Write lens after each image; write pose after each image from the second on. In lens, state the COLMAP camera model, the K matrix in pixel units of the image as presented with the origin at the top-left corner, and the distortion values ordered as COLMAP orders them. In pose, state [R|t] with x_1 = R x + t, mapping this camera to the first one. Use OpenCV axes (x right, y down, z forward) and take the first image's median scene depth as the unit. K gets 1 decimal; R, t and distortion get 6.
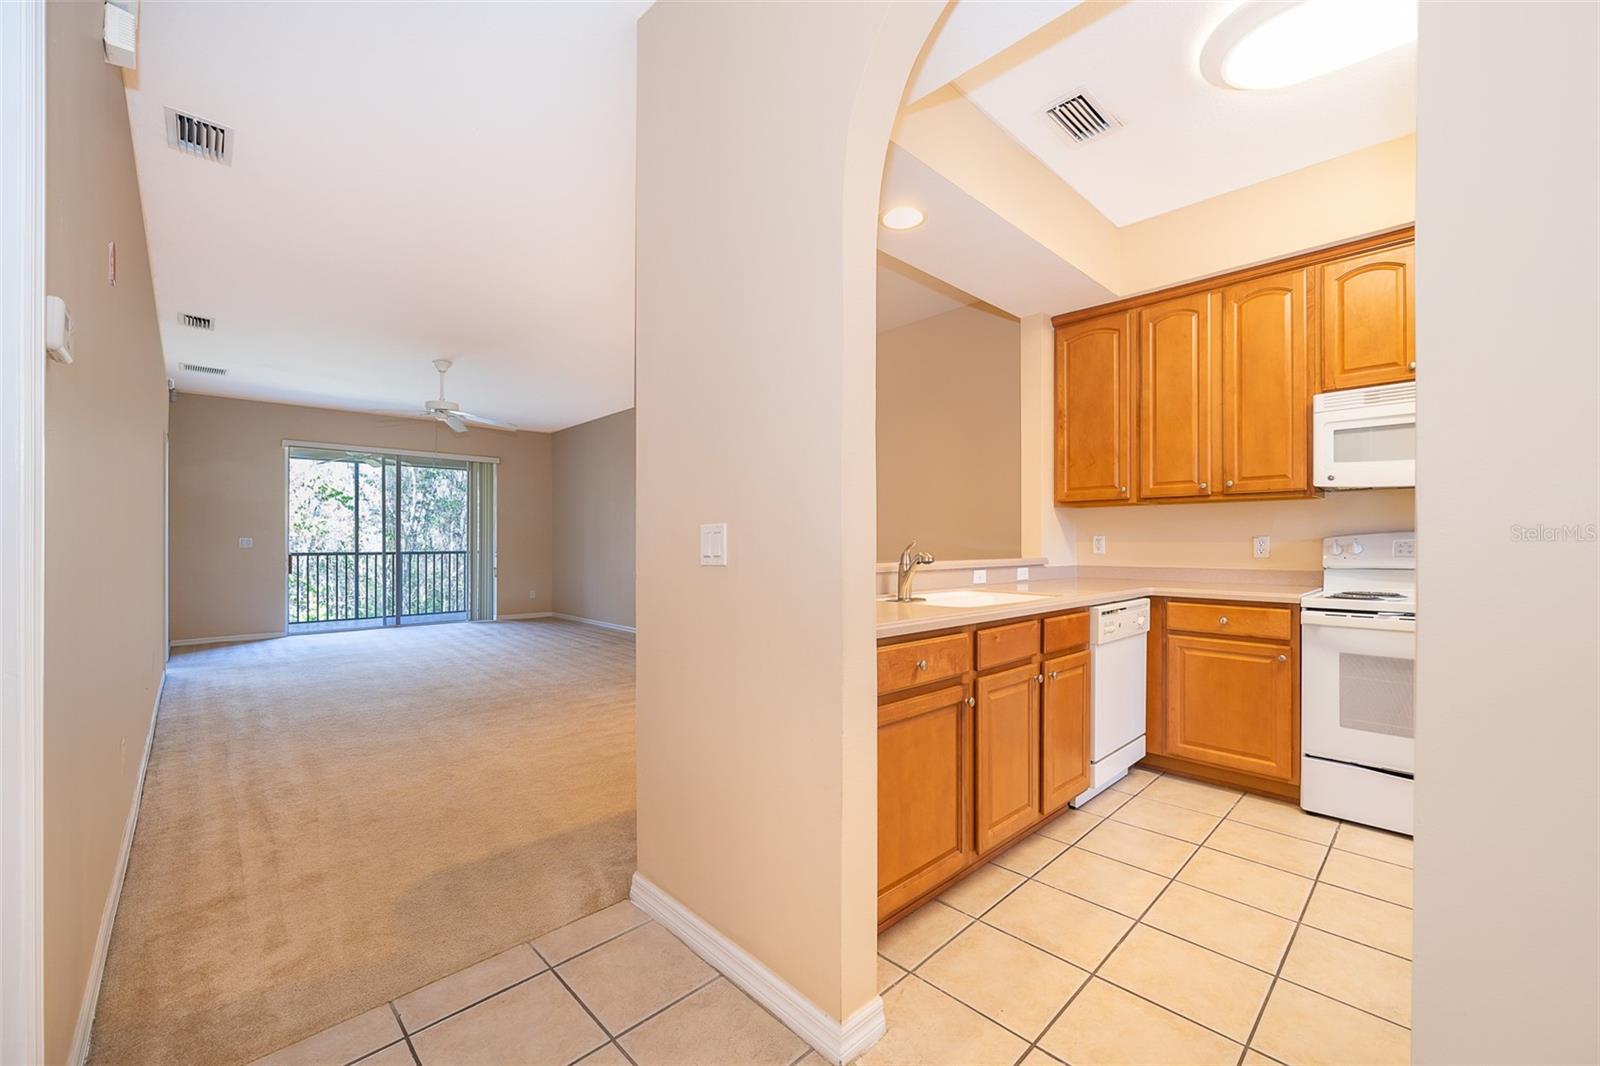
lens RADIAL K [[640.5, 0, 799.3], [0, 640.5, 541.0], [0, 0, 1]] dist [-0.001300, -0.000013]
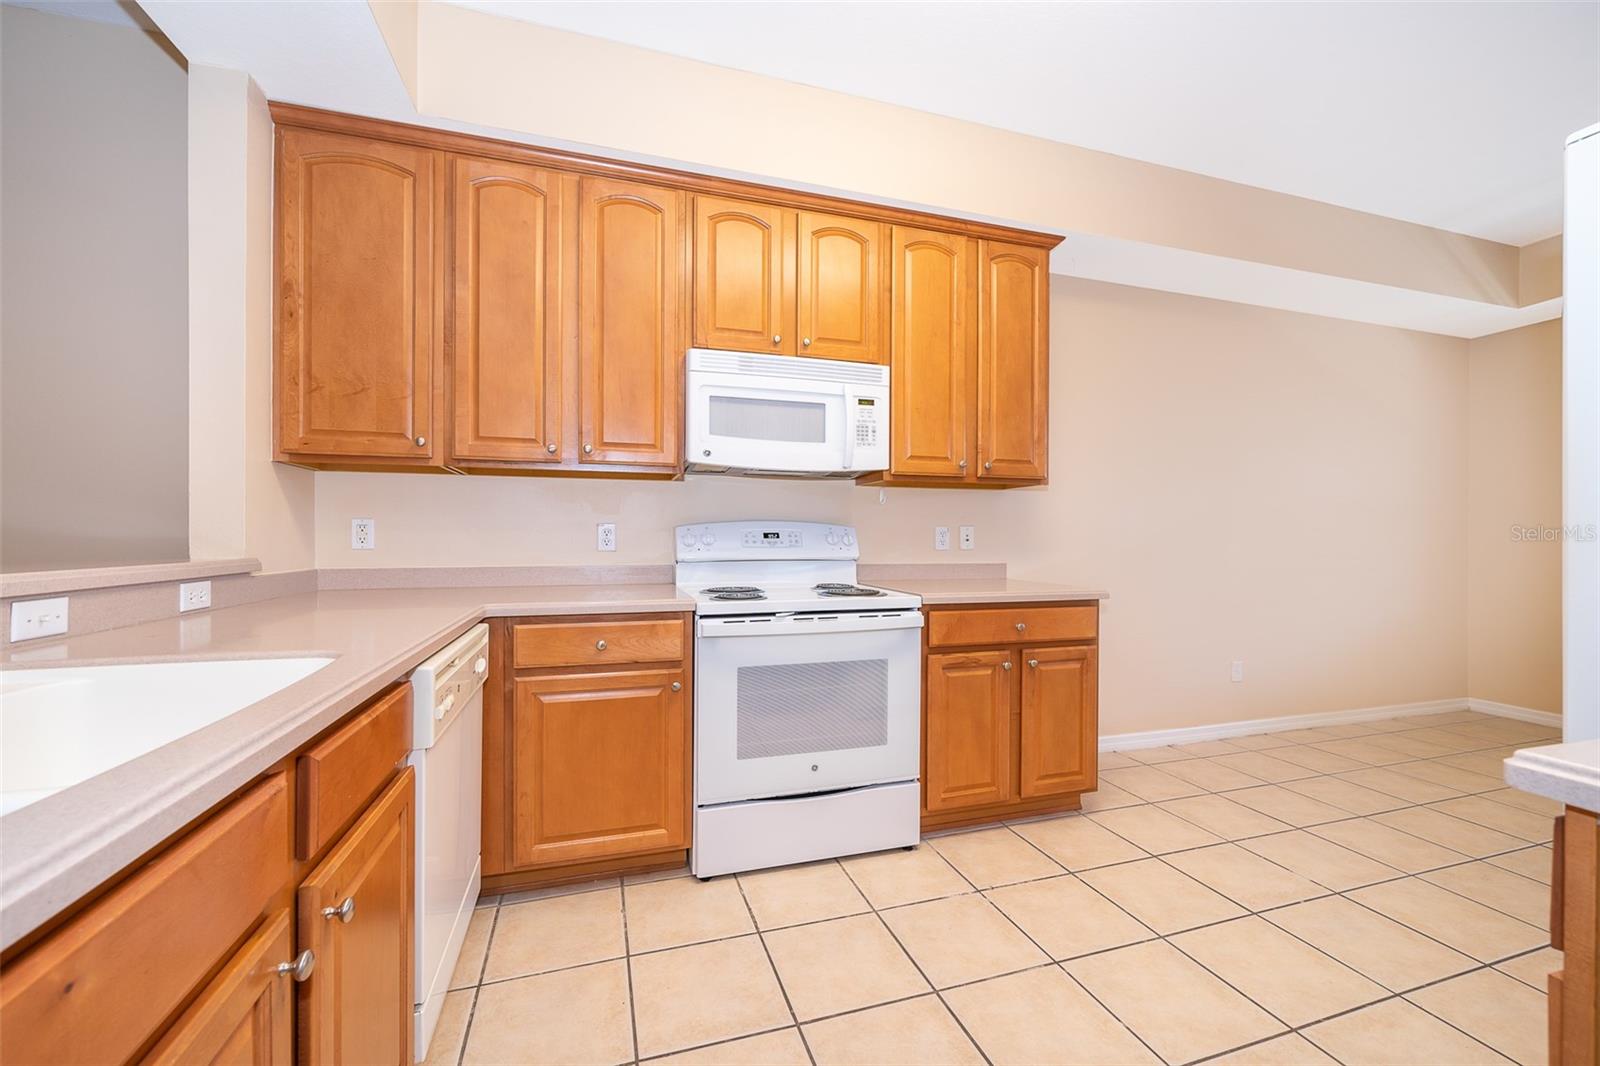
lens RADIAL K [[678.5, 0, 910.1], [0, 678.5, 538.7], [0, 0, 1]] dist [-0.003208, -0.000197]
pose [[0.399362, -0.001266, 0.916792, 0.131608], [-0.005725, 0.999976, 0.003875, 0.007084], [-0.916775, -0.006797, 0.399346, 0.404801]]
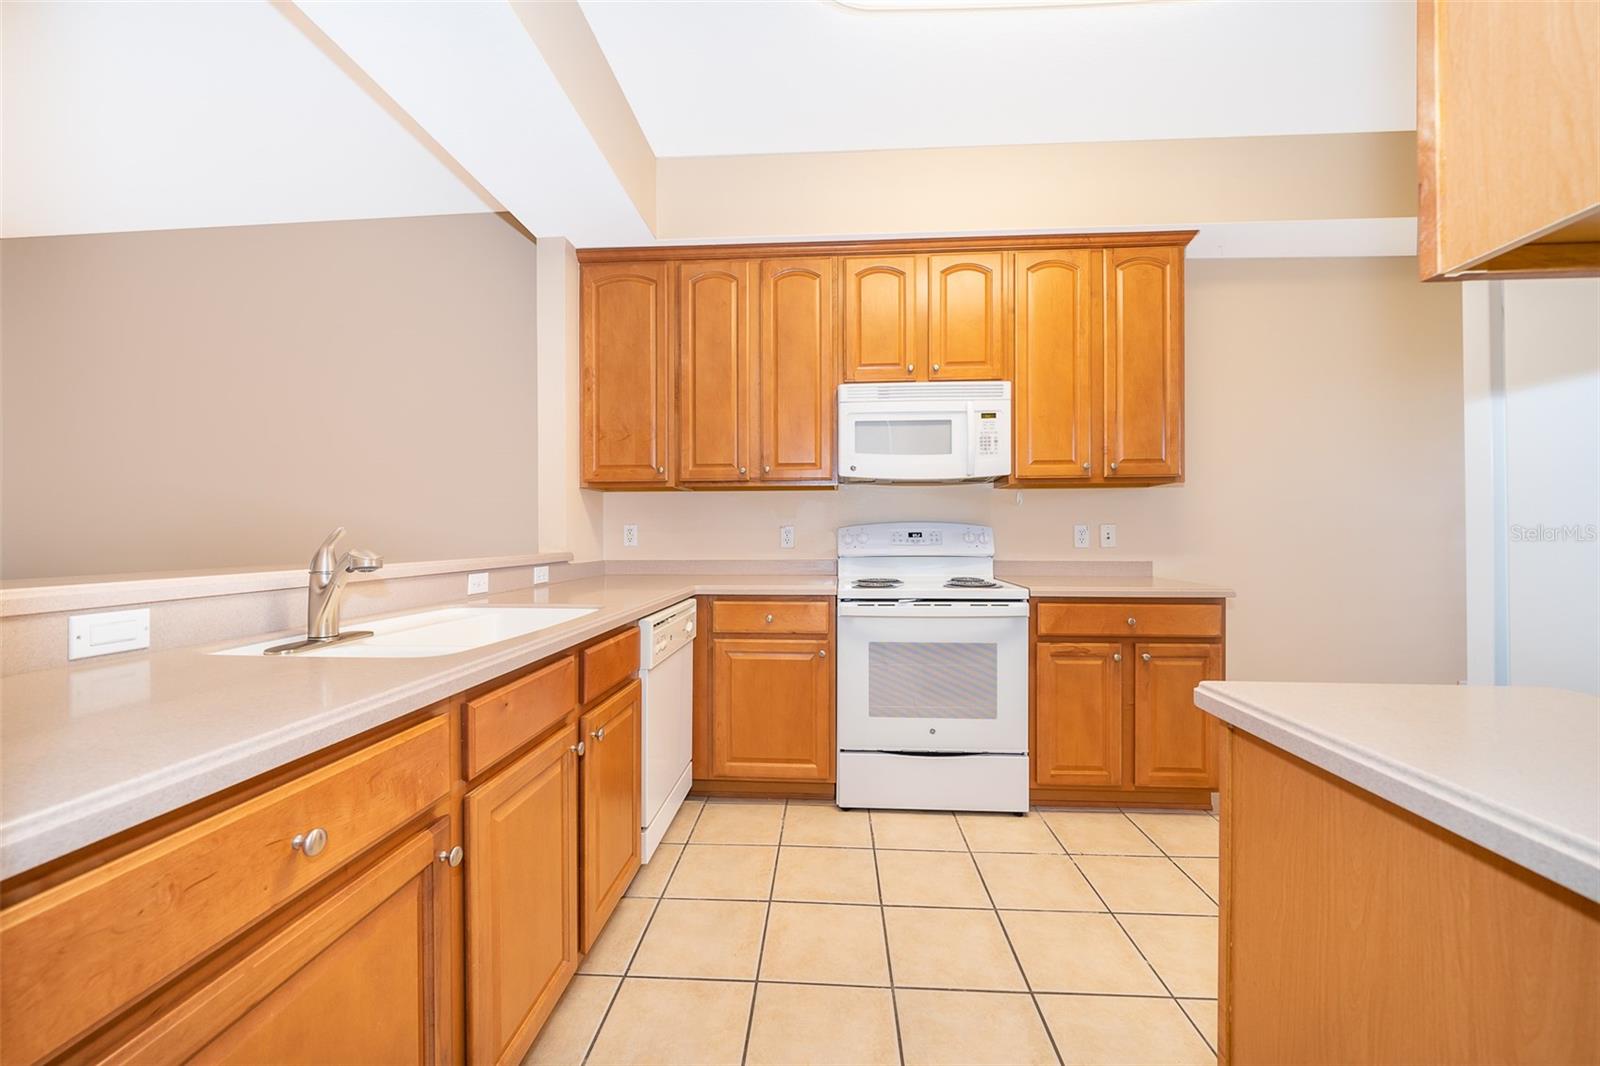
lens RADIAL K [[683.0, 0, 829.0], [0, 683.0, 533.2], [0, 0, 1]] dist [-0.000734, -0.000114]
pose [[0.734599, -0.001751, 0.678500, 0.067727], [0.001100, 0.999998, 0.001390, 0.002705], [-0.678501, -0.000275, 0.734599, 0.228433]]
